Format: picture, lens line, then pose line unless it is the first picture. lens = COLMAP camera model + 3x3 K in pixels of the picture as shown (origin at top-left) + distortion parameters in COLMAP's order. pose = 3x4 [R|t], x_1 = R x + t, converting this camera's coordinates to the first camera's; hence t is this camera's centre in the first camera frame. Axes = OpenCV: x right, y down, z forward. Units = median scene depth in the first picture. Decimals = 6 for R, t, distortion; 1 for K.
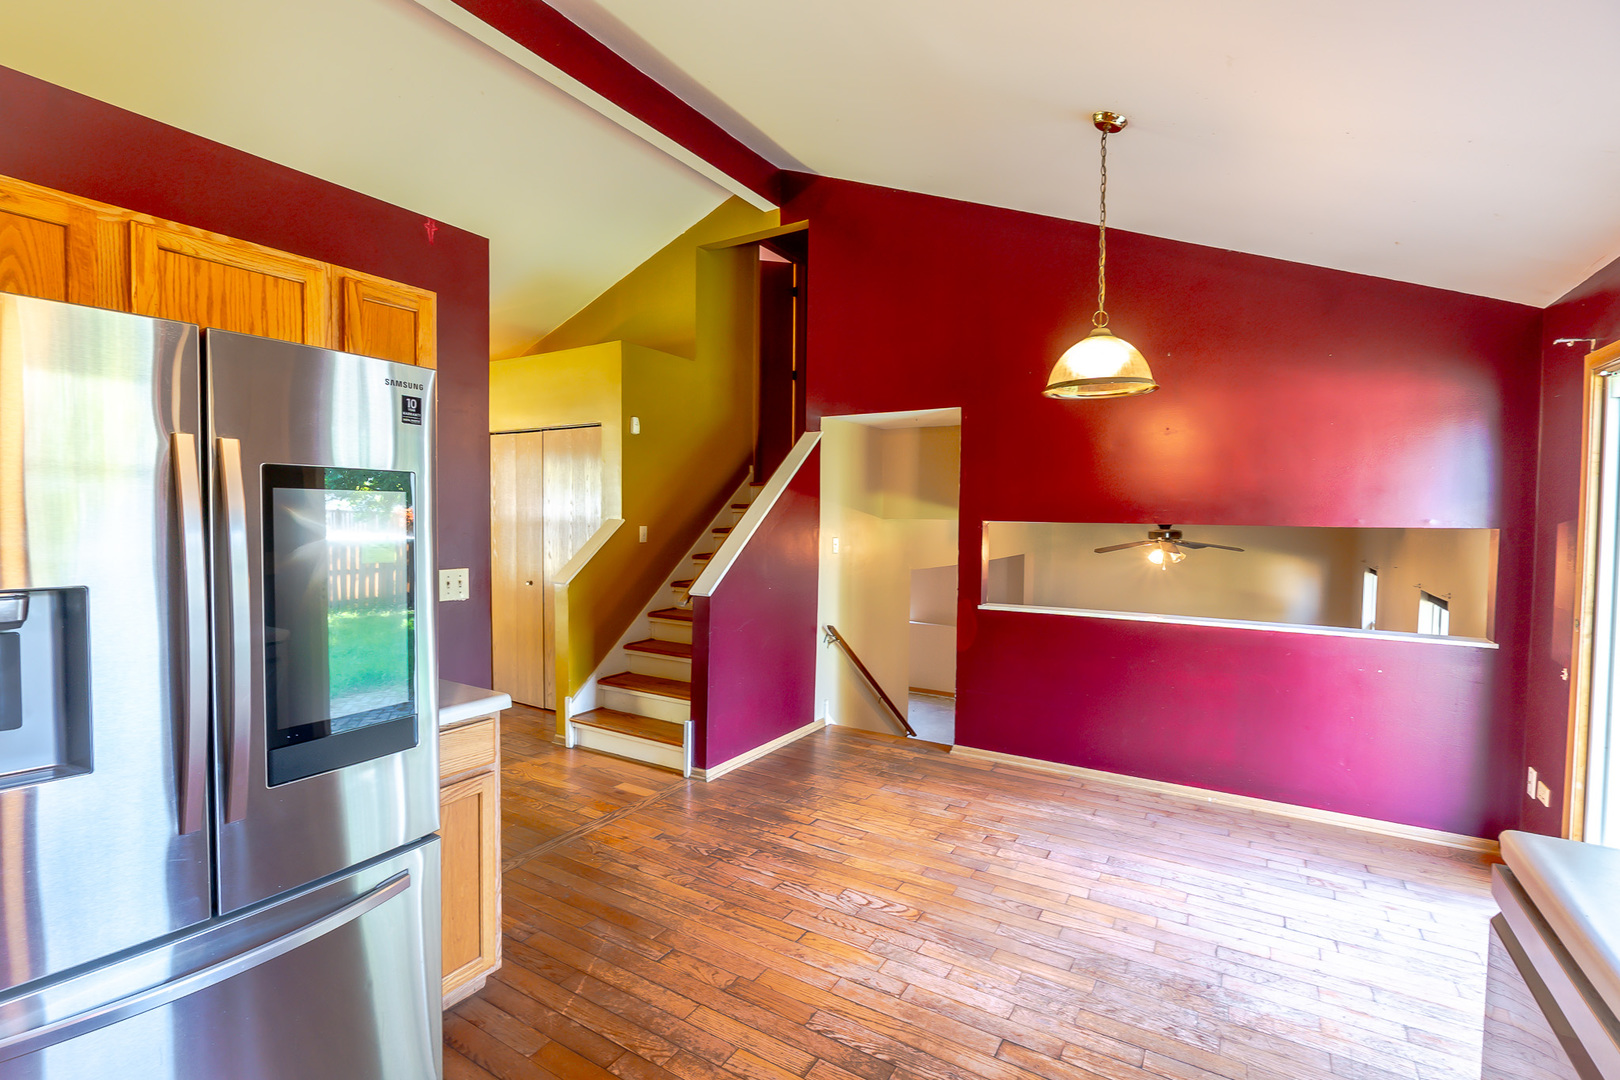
lens RADIAL K [[731.9, 0, 801.8], [0, 731.9, 541.5], [0, 0, 1]] dist [-0.016120, 0.003505]
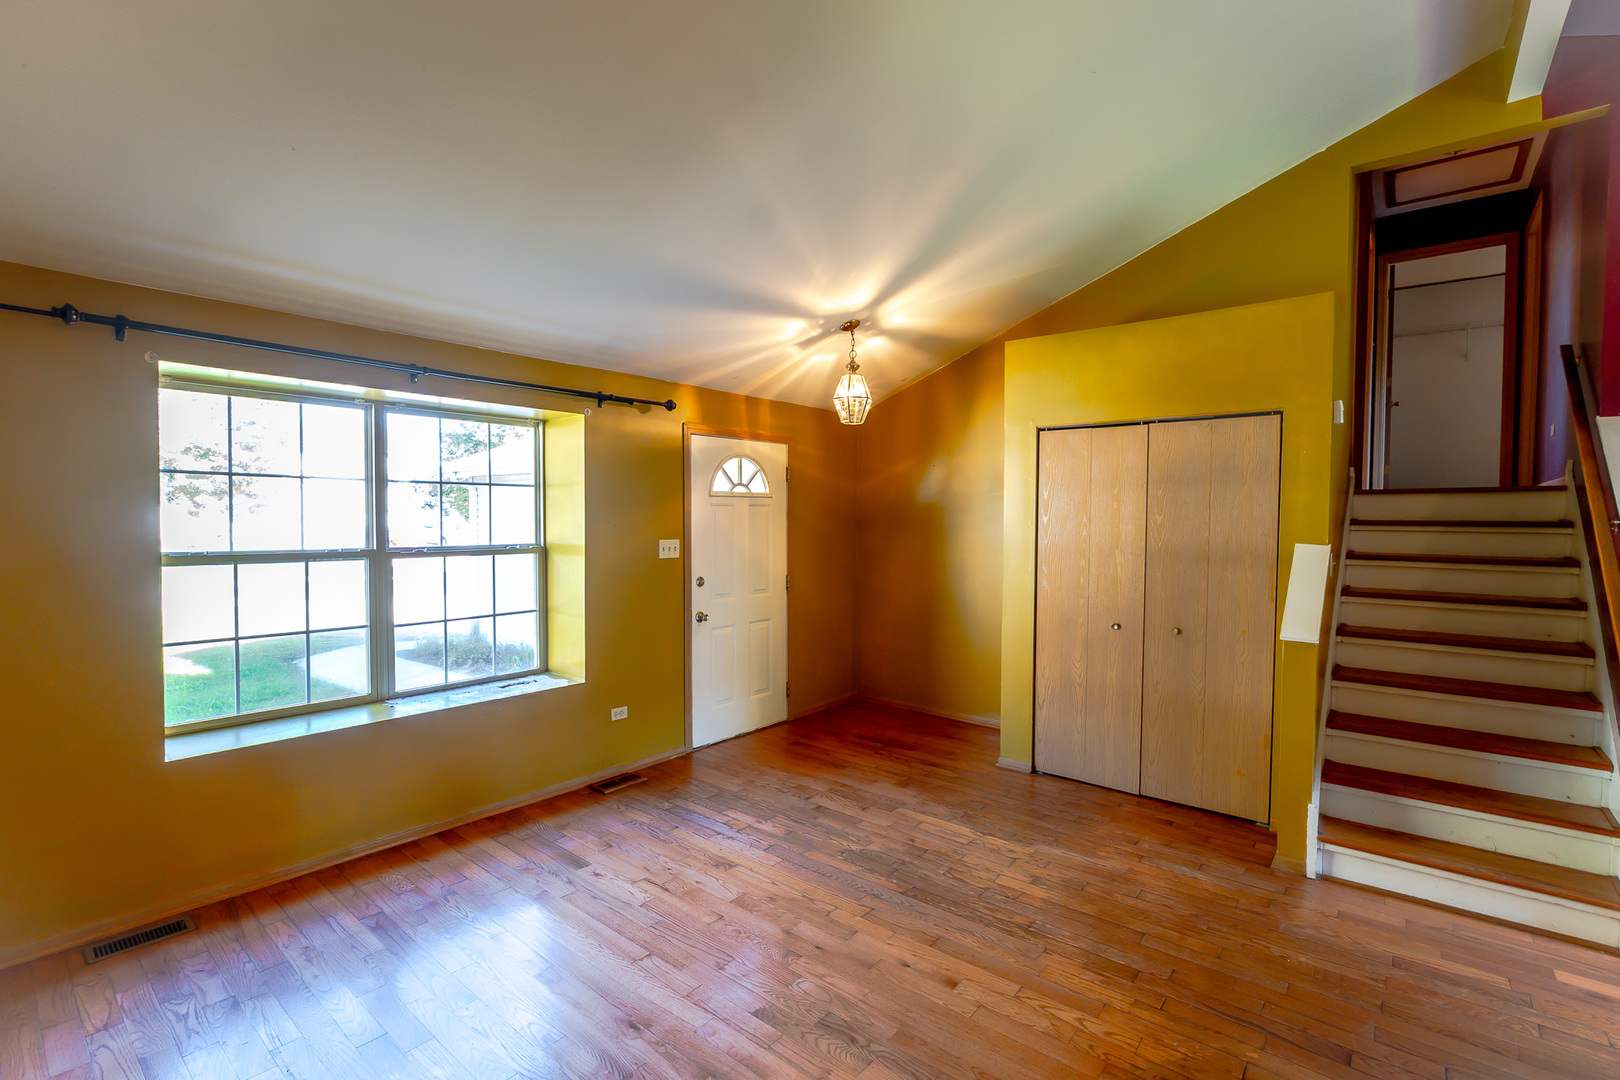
lens RADIAL K [[731.9, 0, 807.8], [0, 731.9, 539.4], [0, 0, 1]] dist [-0.016120, 0.003505]
pose [[0.990602, 0.000700, -0.136771, -1.254154], [-0.001718, 0.999972, -0.007324, -0.057875], [0.136762, 0.007490, 0.990576, 0.453496]]
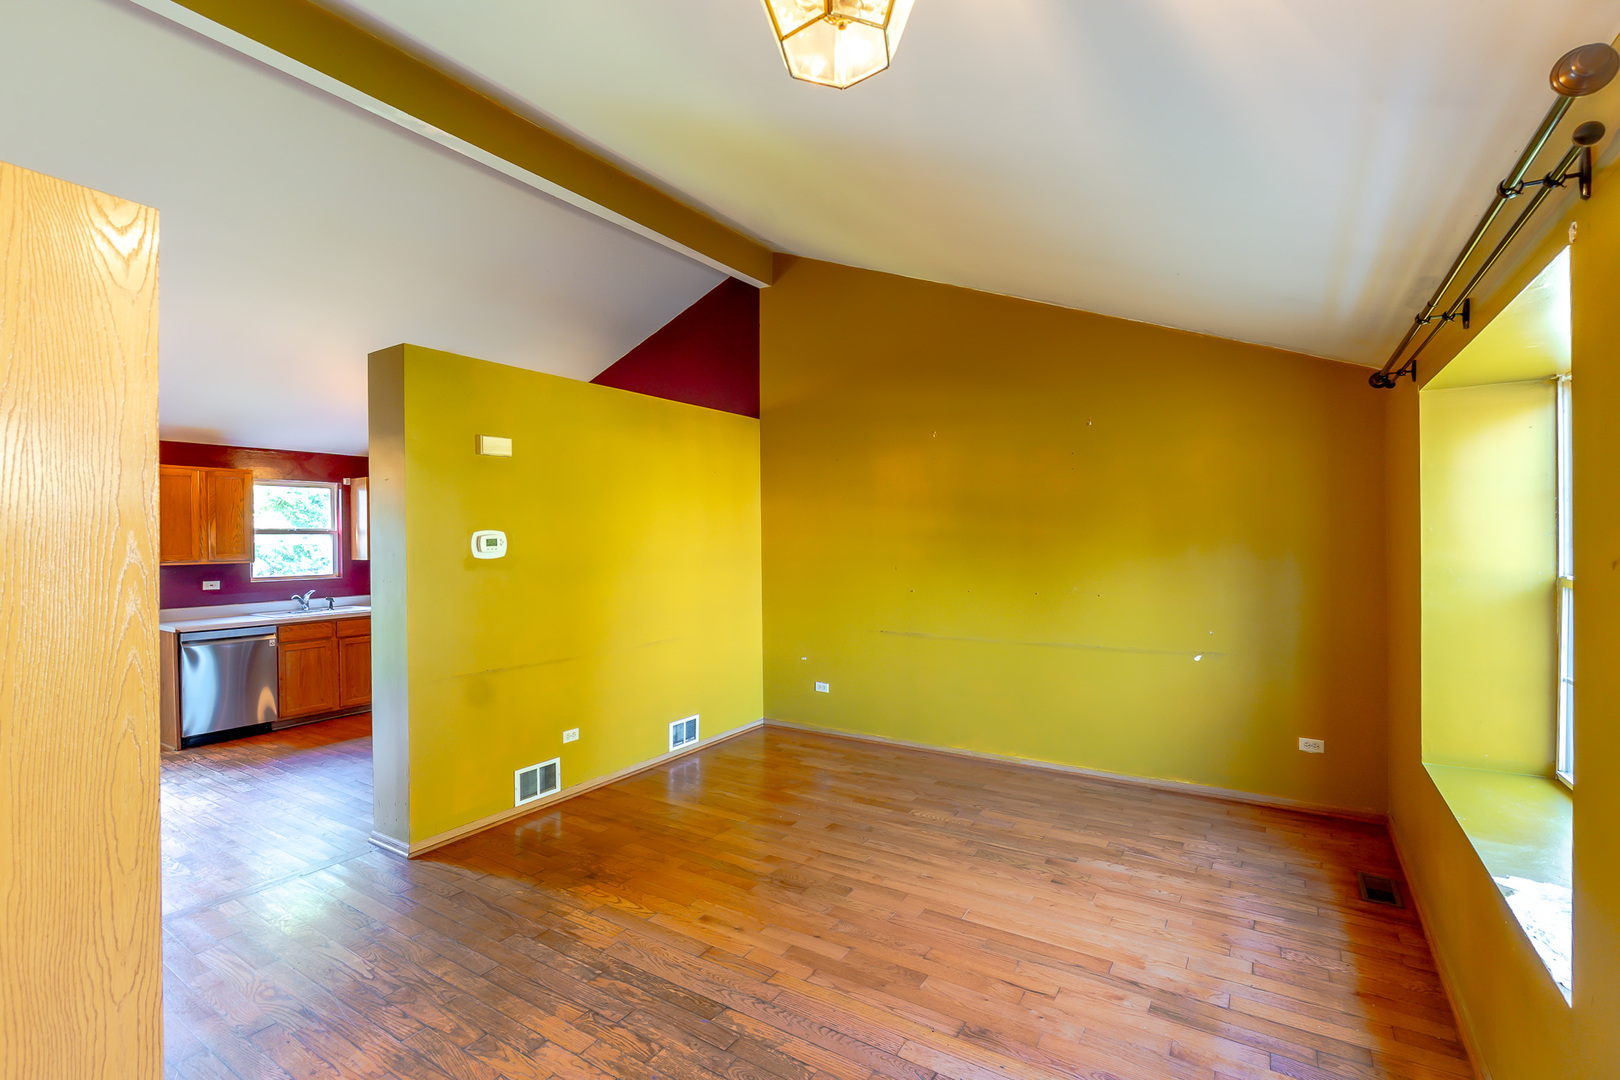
lens RADIAL K [[731.9, 0, 803.2], [0, 731.9, 543.4], [0, 0, 1]] dist [-0.016120, 0.003505]
pose [[-0.999796, -0.000147, 0.020198, -1.380407], [0.000796, 0.998908, 0.046706, -0.139213], [-0.020183, 0.046713, -0.998704, 2.557494]]
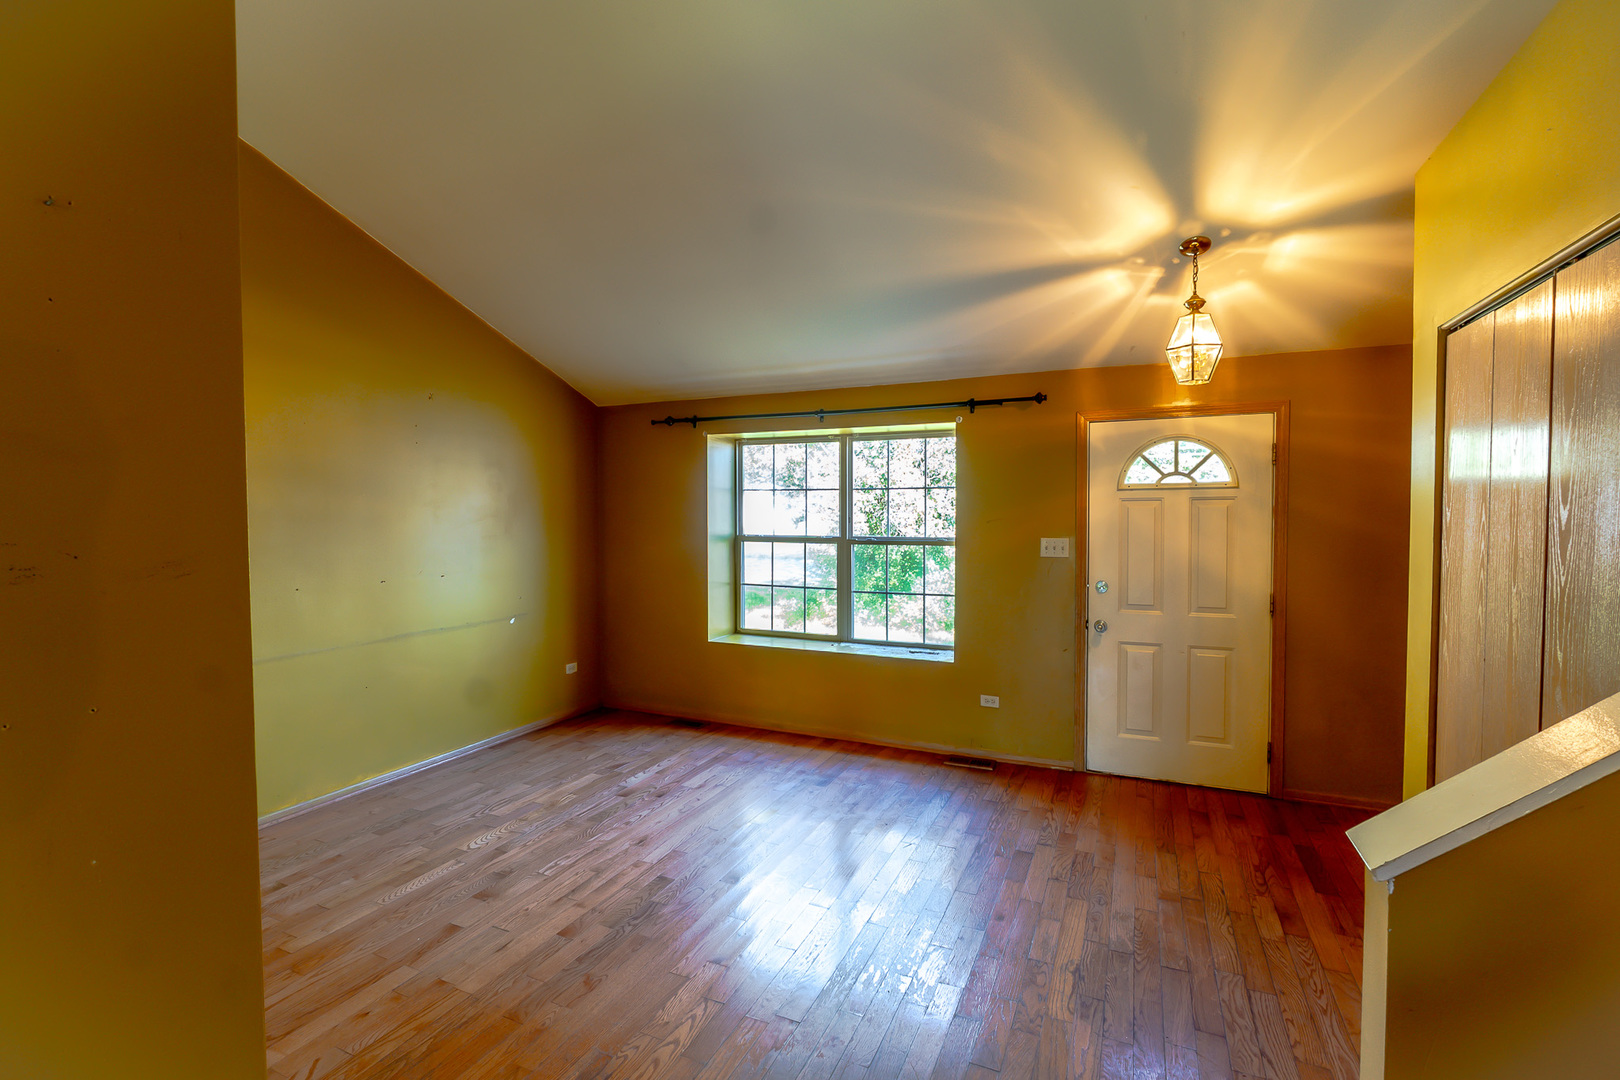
lens RADIAL K [[731.9, 0, 807.9], [0, 731.9, 546.4], [0, 0, 1]] dist [-0.016120, 0.003505]
pose [[0.128527, 0.036055, -0.991050, -0.217873], [-0.034420, 0.998899, 0.031877, -0.085178], [0.991109, 0.030014, 0.129626, 1.399503]]
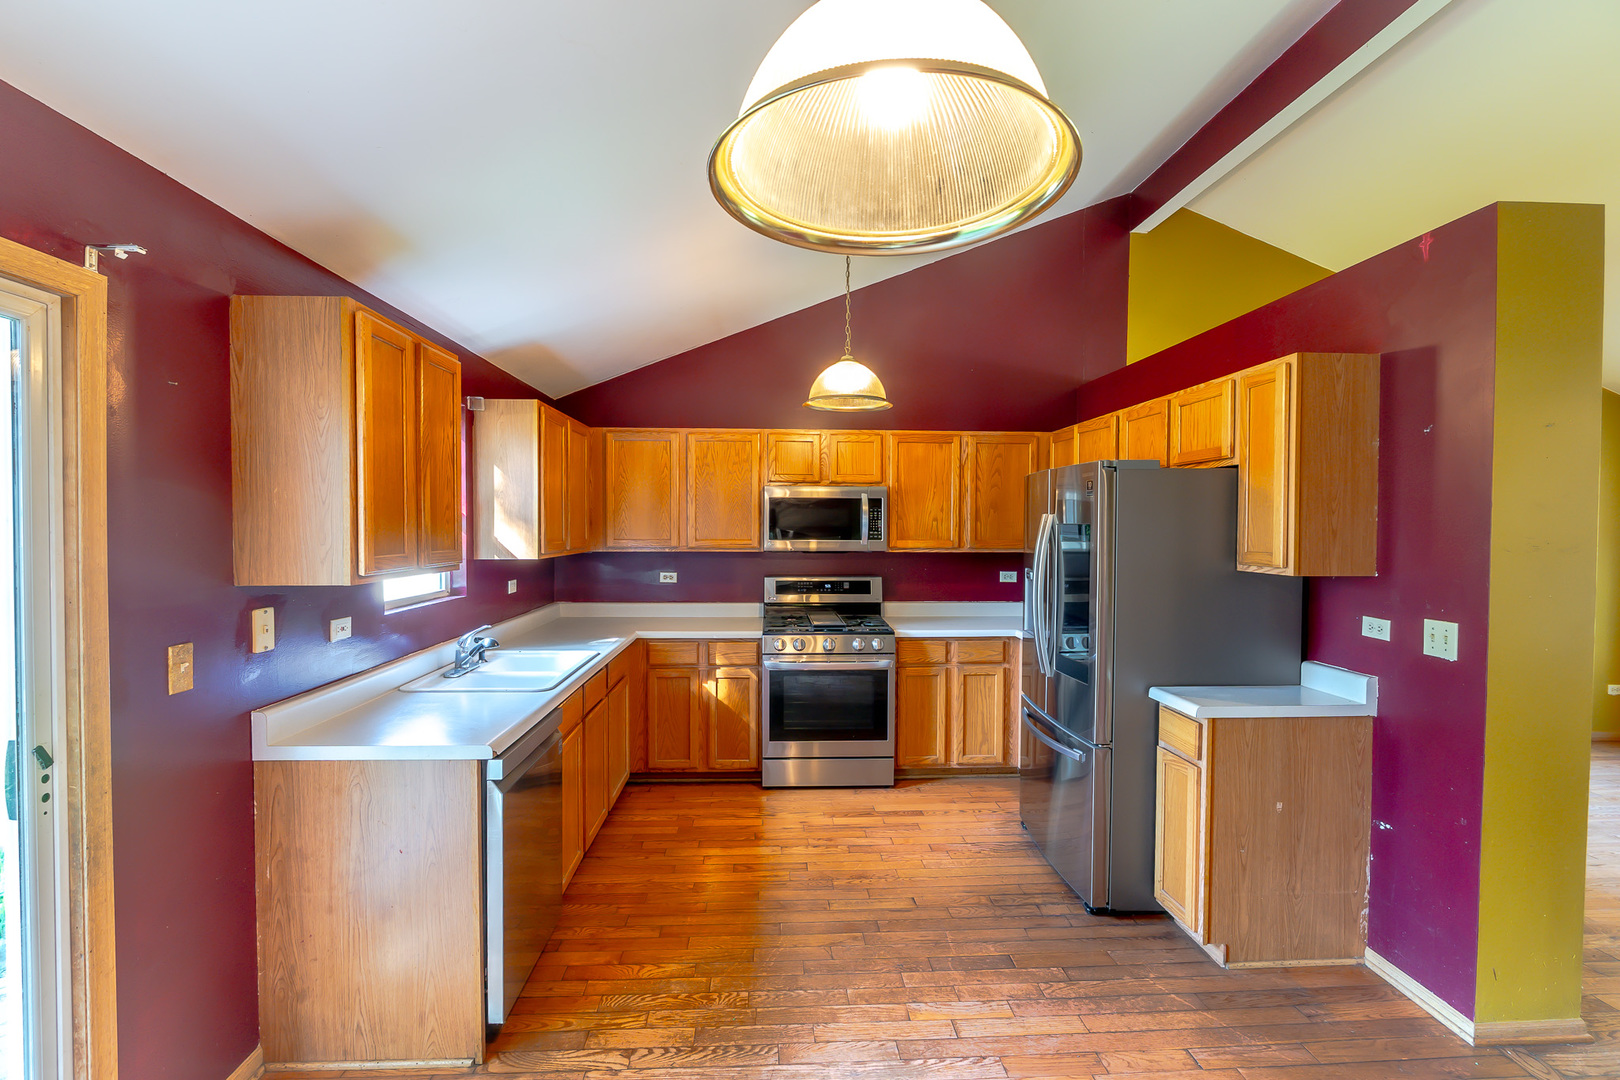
lens RADIAL K [[731.9, 0, 806.2], [0, 731.9, 542.6], [0, 0, 1]] dist [-0.016120, 0.003505]
pose [[-0.821310, -0.001742, -0.570480, 0.661540], [-0.035598, 0.998203, 0.048201, -0.072670], [0.569371, 0.059896, -0.819896, 1.347556]]
